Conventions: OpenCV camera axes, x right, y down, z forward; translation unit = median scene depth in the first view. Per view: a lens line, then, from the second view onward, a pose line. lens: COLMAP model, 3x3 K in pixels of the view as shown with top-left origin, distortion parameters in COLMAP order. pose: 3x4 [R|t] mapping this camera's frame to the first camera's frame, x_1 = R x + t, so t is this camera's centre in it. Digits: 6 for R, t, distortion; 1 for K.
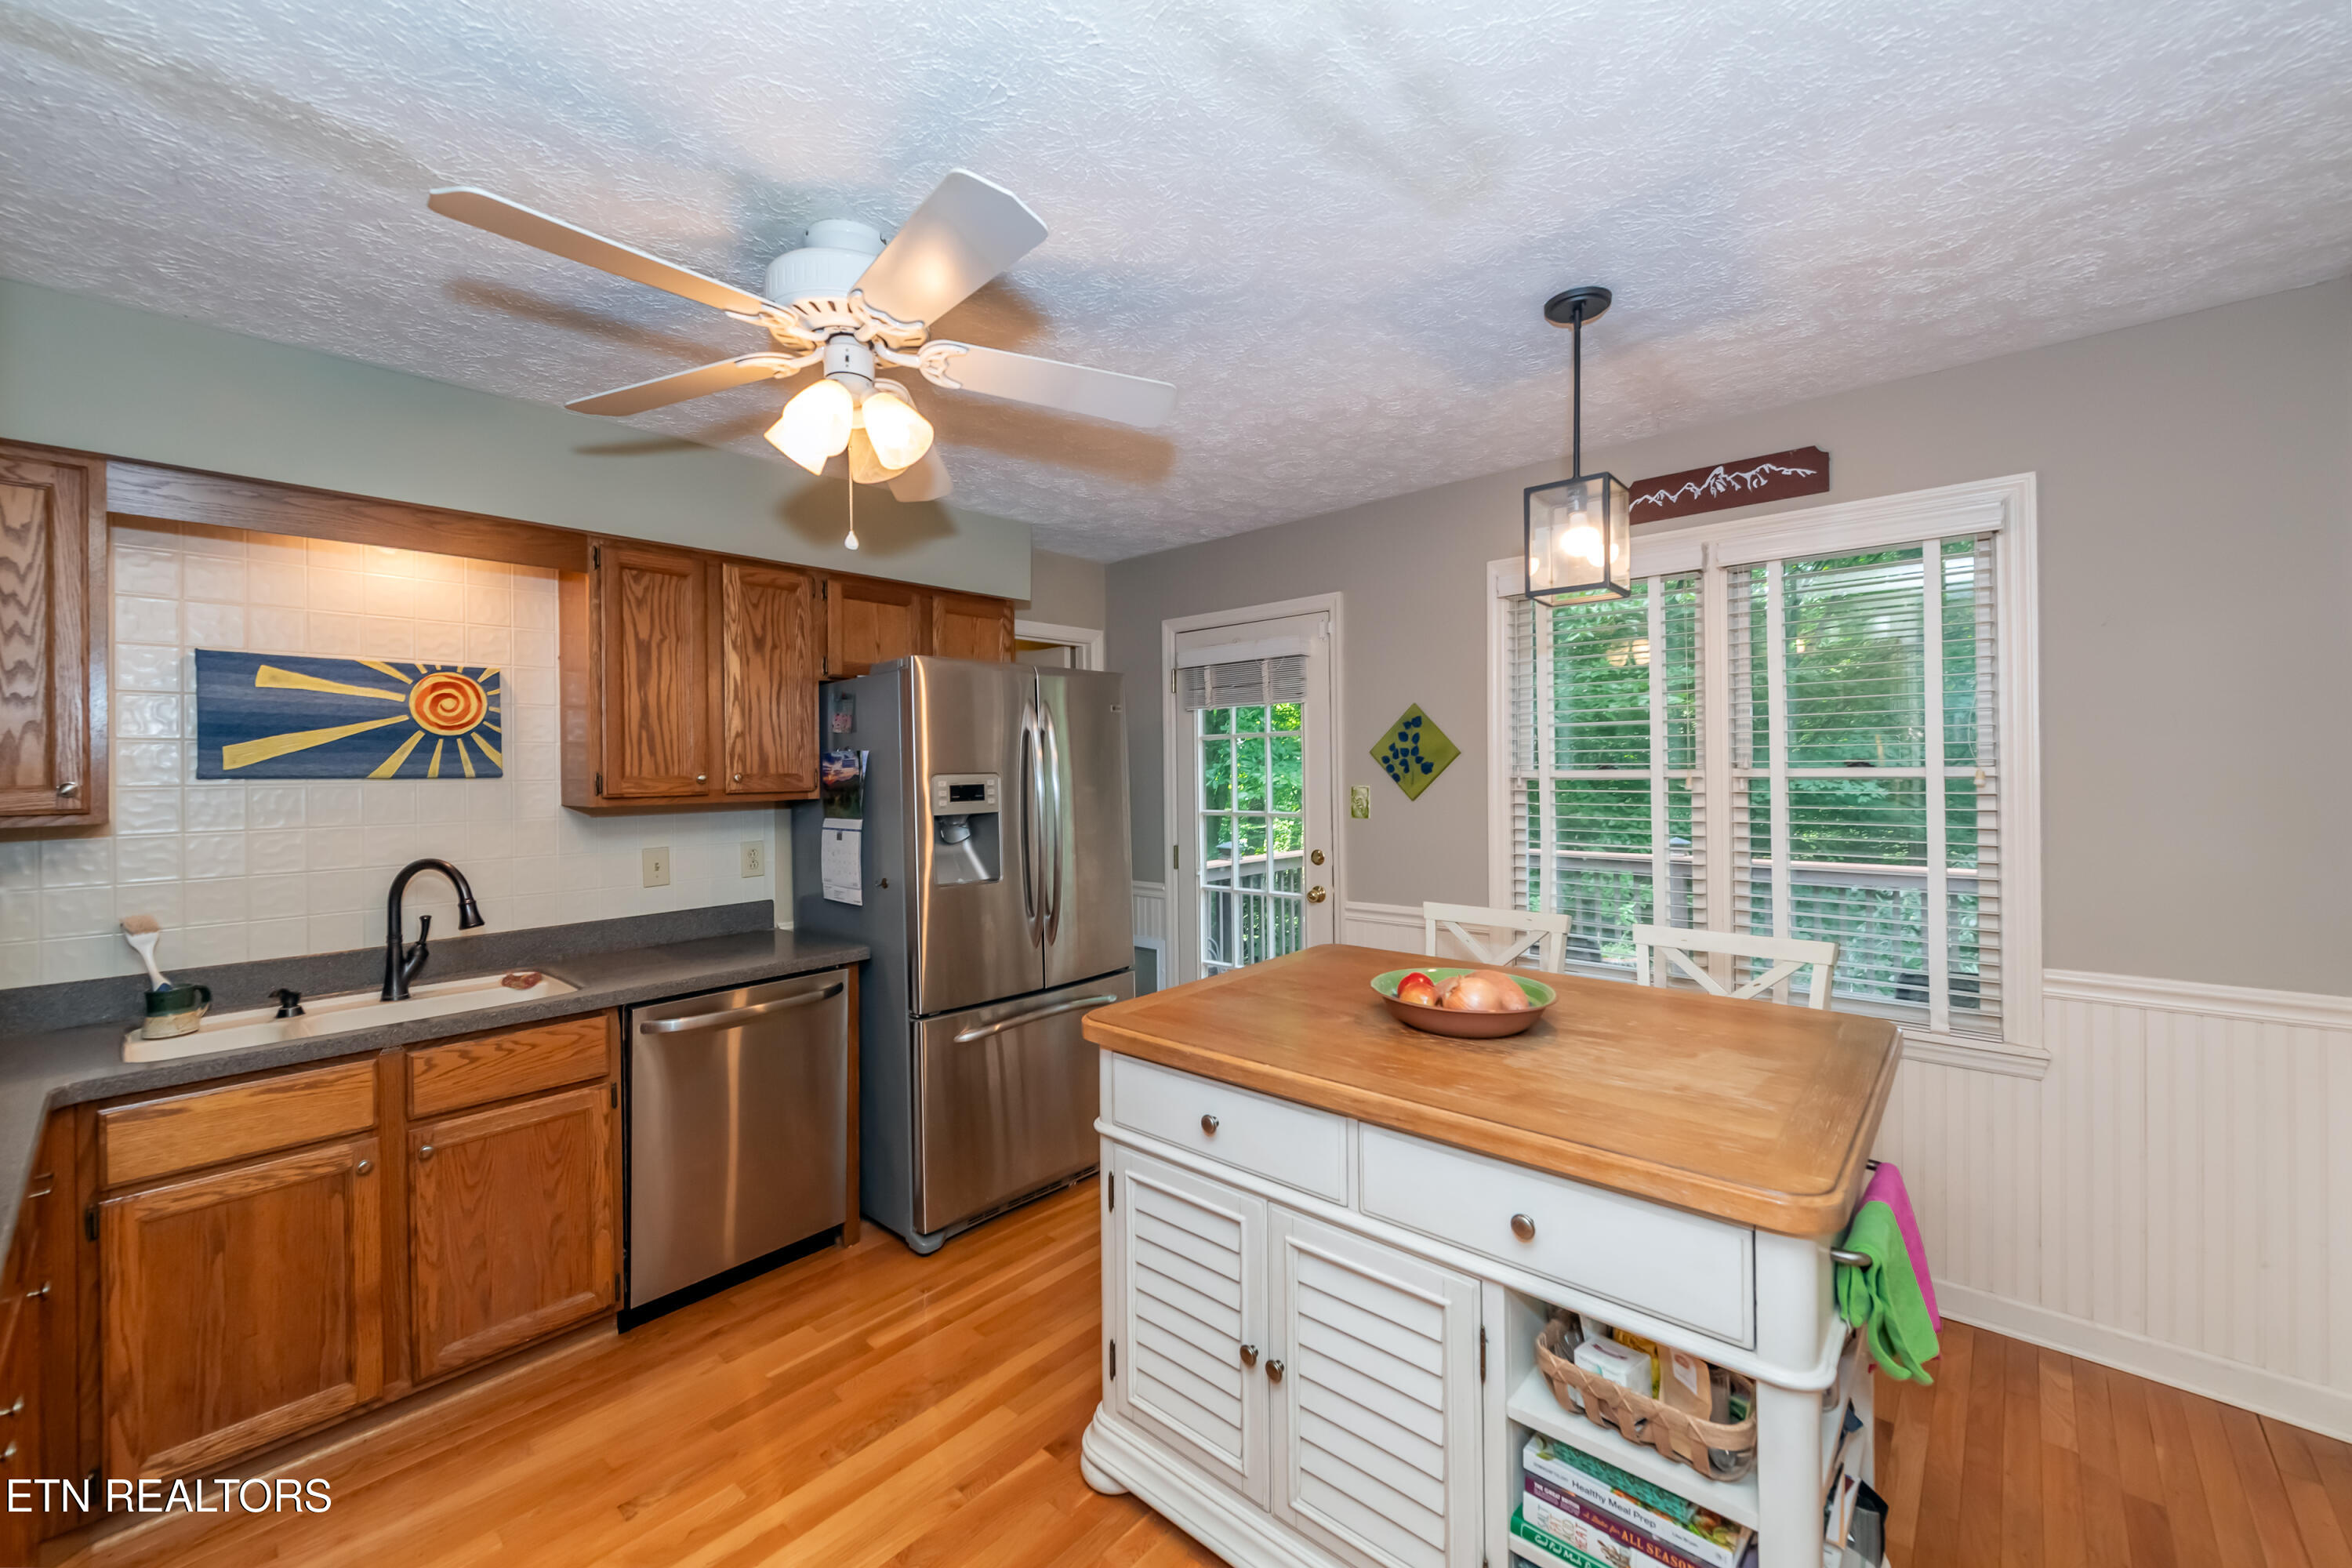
lens RADIAL K [[931.0, 0, 1160.8], [0, 931.0, 764.9], [0, 0, 1]] dist [0.006519, -0.002071]
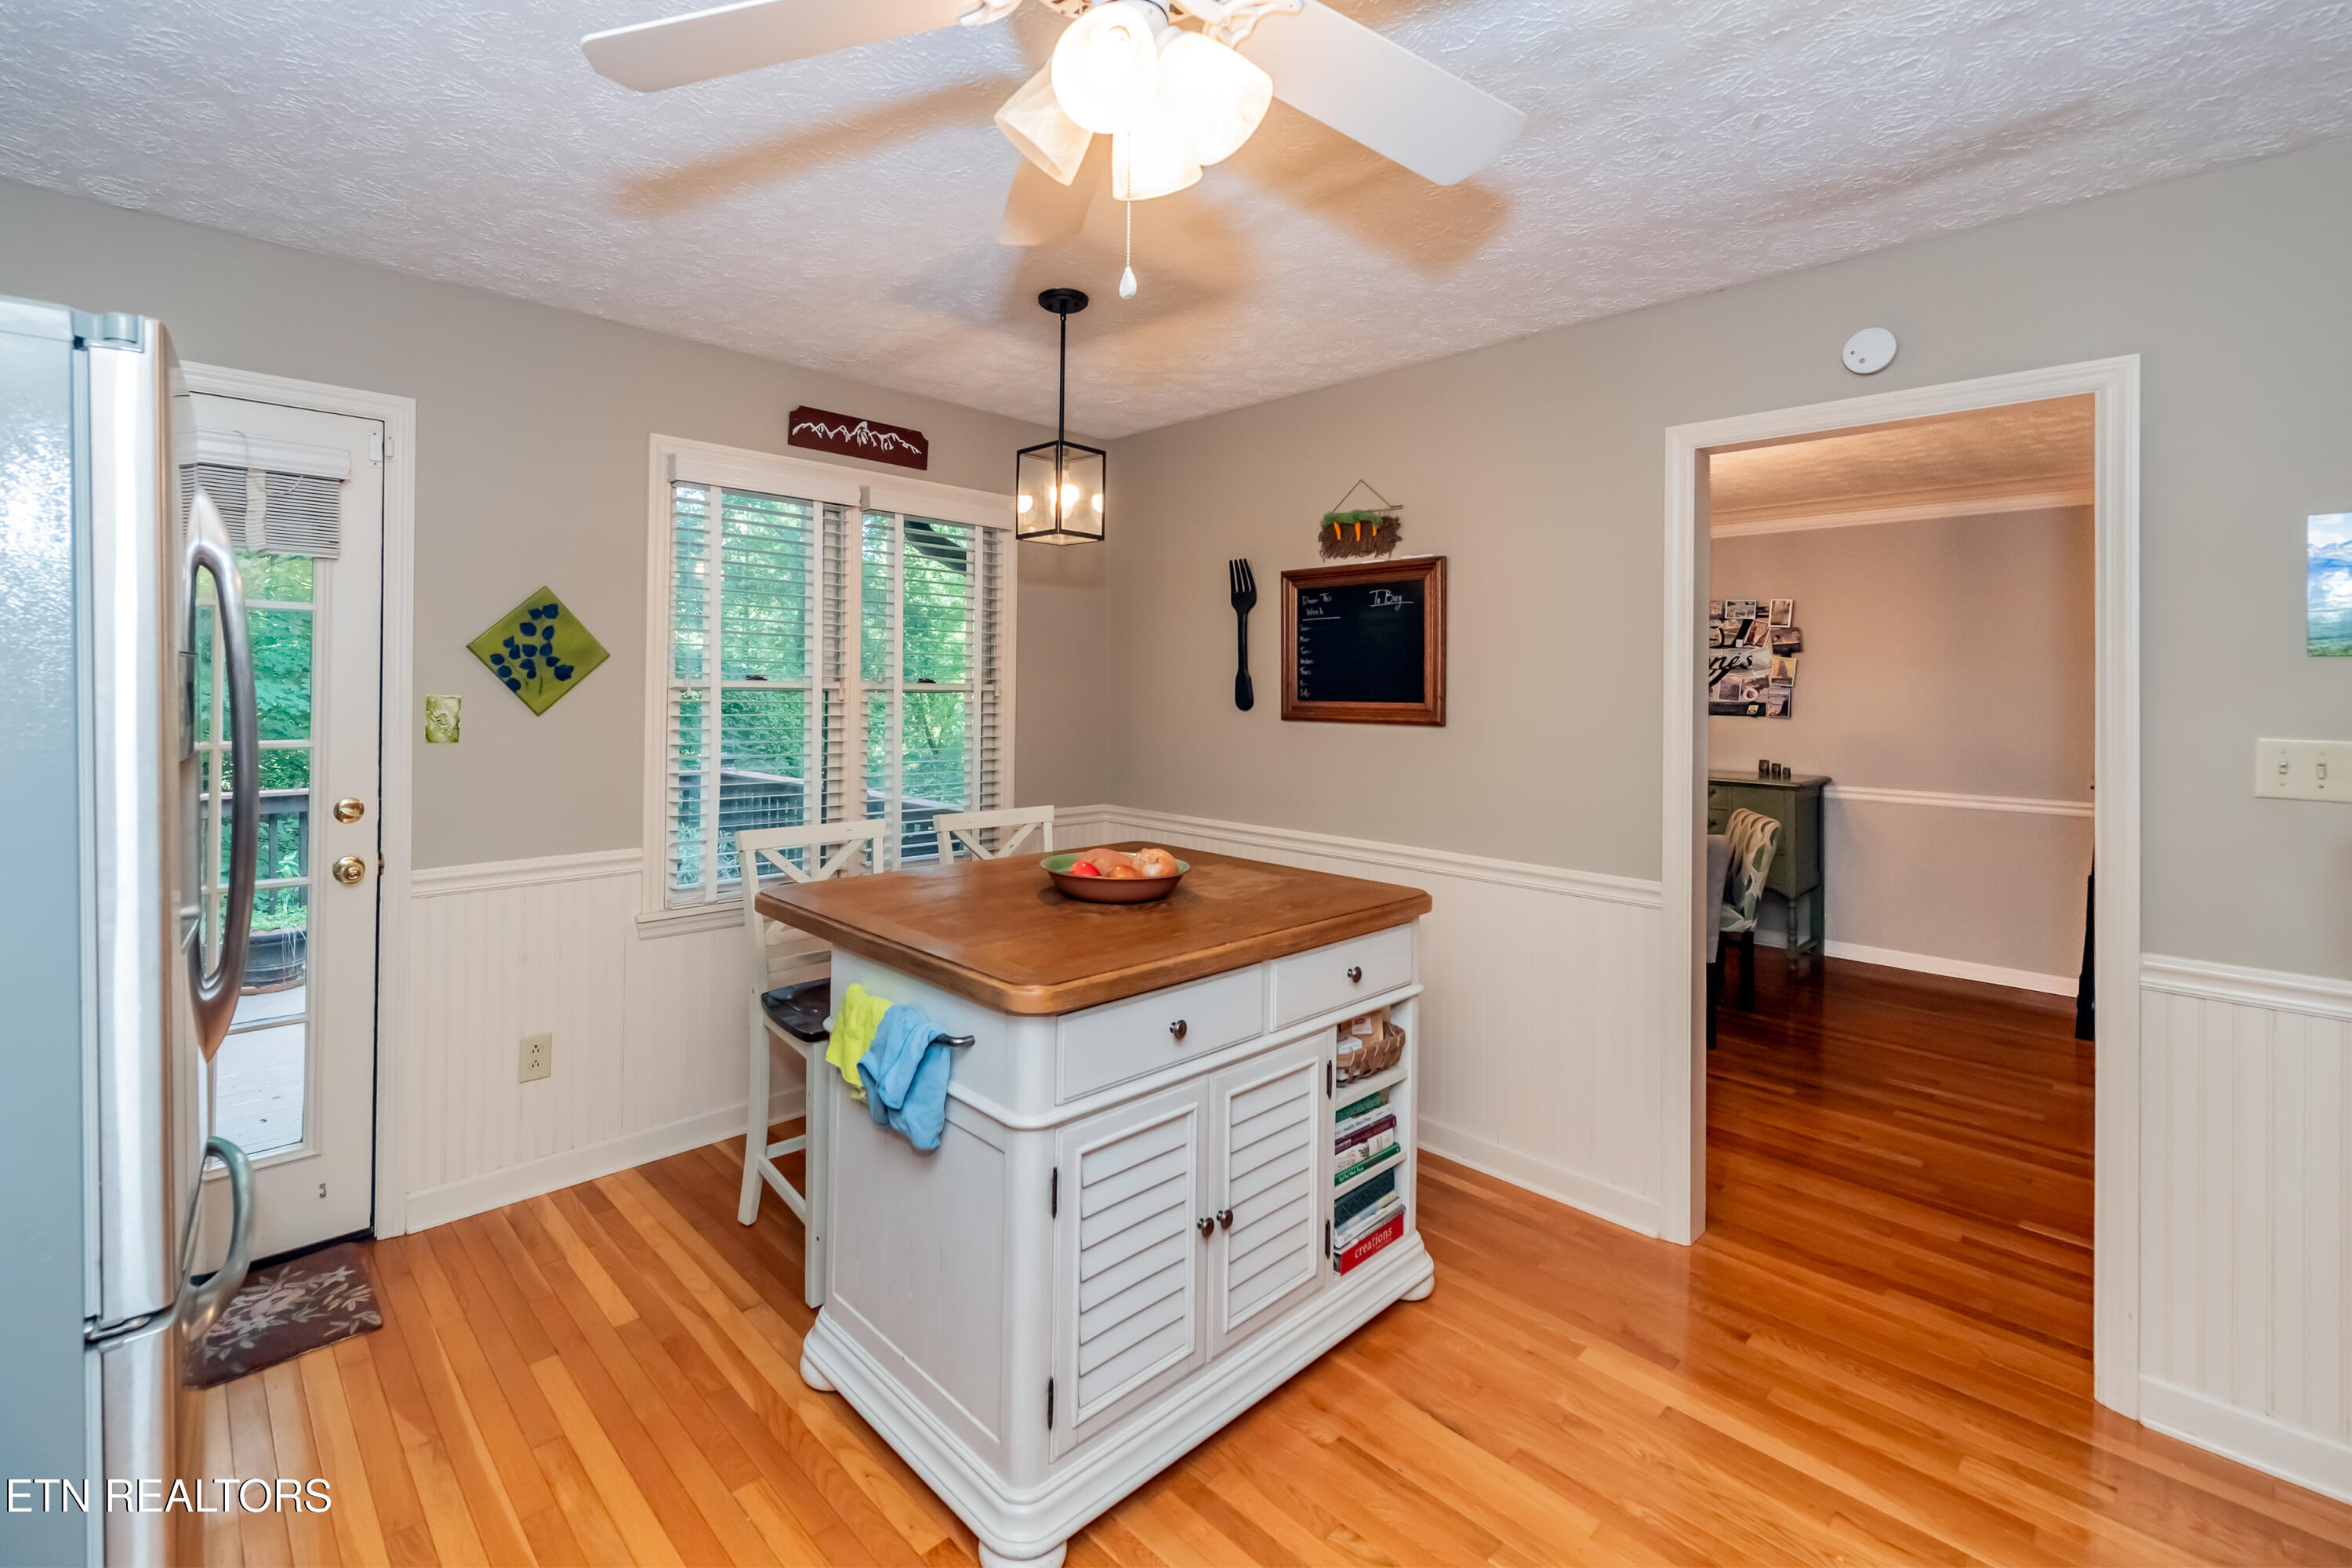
lens RADIAL K [[1014.2, 0, 1088.0], [0, 1014.2, 677.5], [0, 0, 1]] dist [0.020099, 0.000136]
pose [[0.095283, 0.021482, 0.995218, -0.598469], [-0.020992, 0.999588, -0.019566, 0.017255], [-0.995229, -0.019027, 0.095695, 0.567934]]
